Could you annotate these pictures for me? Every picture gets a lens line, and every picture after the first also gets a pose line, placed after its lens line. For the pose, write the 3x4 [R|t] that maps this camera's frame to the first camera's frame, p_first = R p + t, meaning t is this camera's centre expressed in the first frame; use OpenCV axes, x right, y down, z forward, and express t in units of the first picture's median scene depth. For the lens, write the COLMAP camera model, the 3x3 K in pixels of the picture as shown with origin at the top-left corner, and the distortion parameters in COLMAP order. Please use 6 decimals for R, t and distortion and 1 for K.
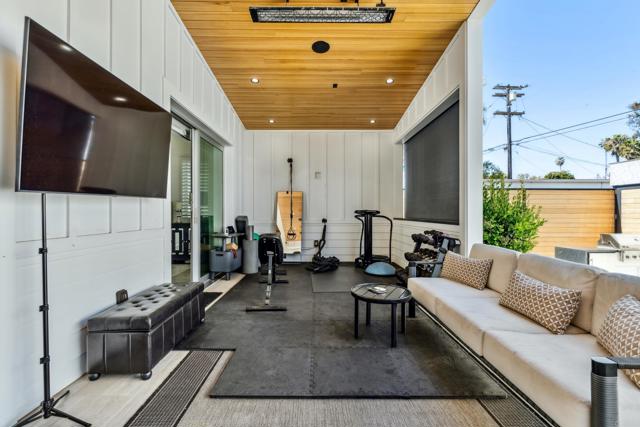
lens RADIAL K [[284.6, 0, 320.9], [0, 284.6, 212.4], [0, 0, 1]] dist [-0.004648, -0.000789]
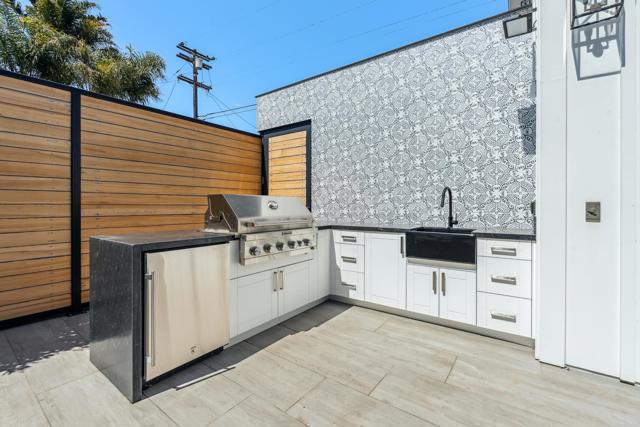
lens RADIAL K [[284.6, 0, 319.7], [0, 284.6, 207.2], [0, 0, 1]] dist [-0.004648, -0.000789]
pose [[0.609925, -0.001826, 0.792457, 0.212744], [-0.001103, 0.999994, 0.003153, 0.024866], [-0.792458, -0.002797, 0.609920, 0.176947]]
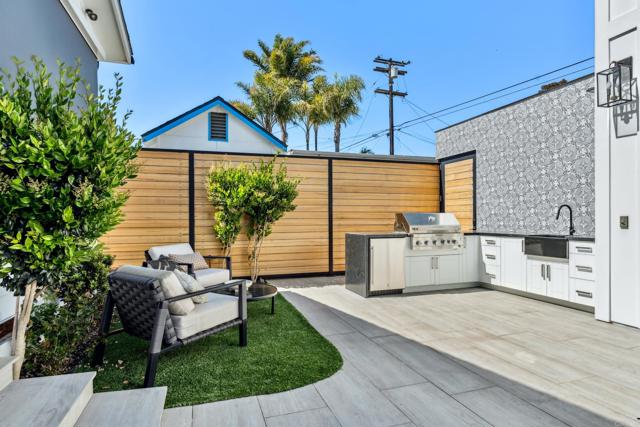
lens RADIAL K [[361.1, 0, 320.4], [0, 361.1, 214.6], [0, 0, 1]] dist [-0.002091, -0.000397]
pose [[0.953661, 0.001858, 0.300876, 0.145558], [0.001993, 0.999920, -0.012491, 0.024554], [-0.300875, 0.012512, 0.953581, 0.050352]]
